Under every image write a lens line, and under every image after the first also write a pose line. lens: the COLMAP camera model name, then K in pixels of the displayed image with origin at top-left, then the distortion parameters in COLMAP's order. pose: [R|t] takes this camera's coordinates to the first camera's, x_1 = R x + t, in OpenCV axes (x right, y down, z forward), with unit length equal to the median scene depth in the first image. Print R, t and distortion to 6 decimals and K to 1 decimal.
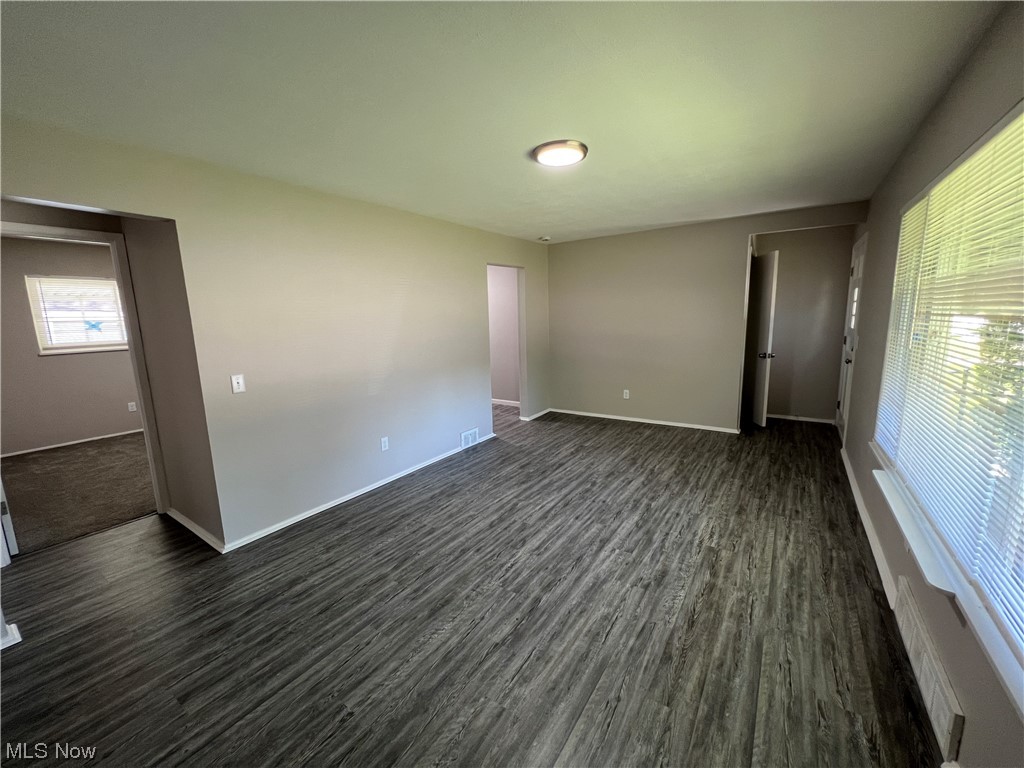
lens RADIAL K [[407.7, 0, 512.0], [0, 407.7, 384.0], [0, 0, 1]] dist [-0.000096, -0.000227]
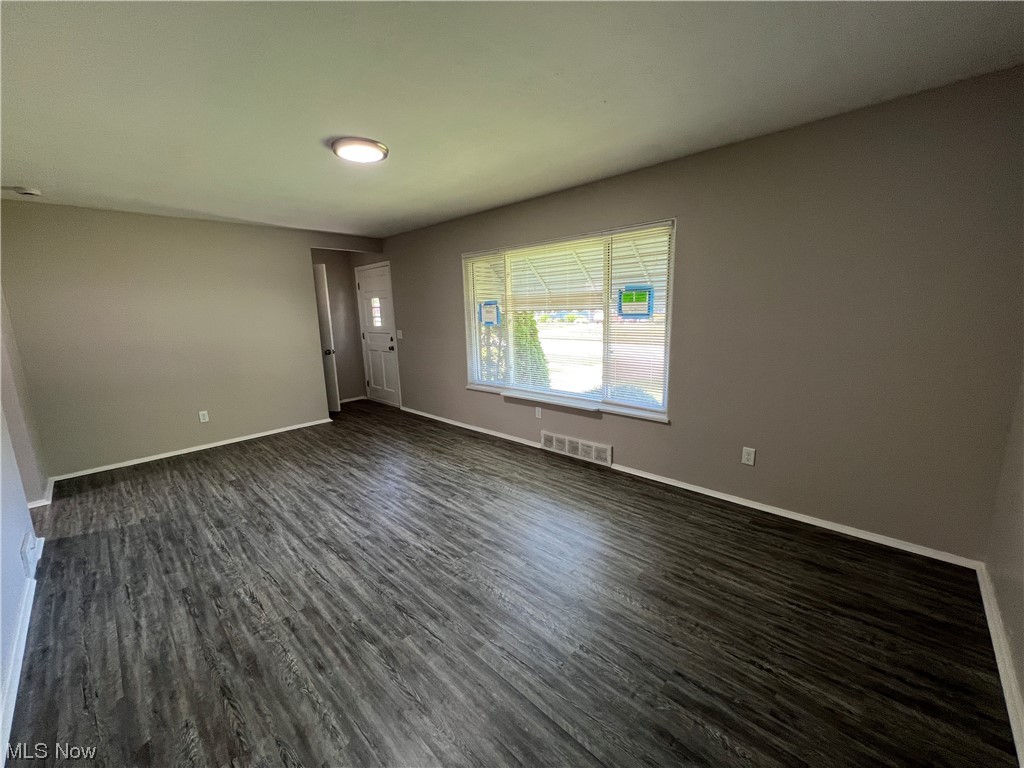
lens RADIAL K [[407.7, 0, 512.0], [0, 407.7, 384.0], [0, 0, 1]] dist [-0.000096, -0.000227]
pose [[0.171101, -0.157641, 0.972560, -0.681844], [0.186915, 0.974384, 0.125054, -0.043294], [-0.967361, 0.160389, 0.196184, 0.403973]]
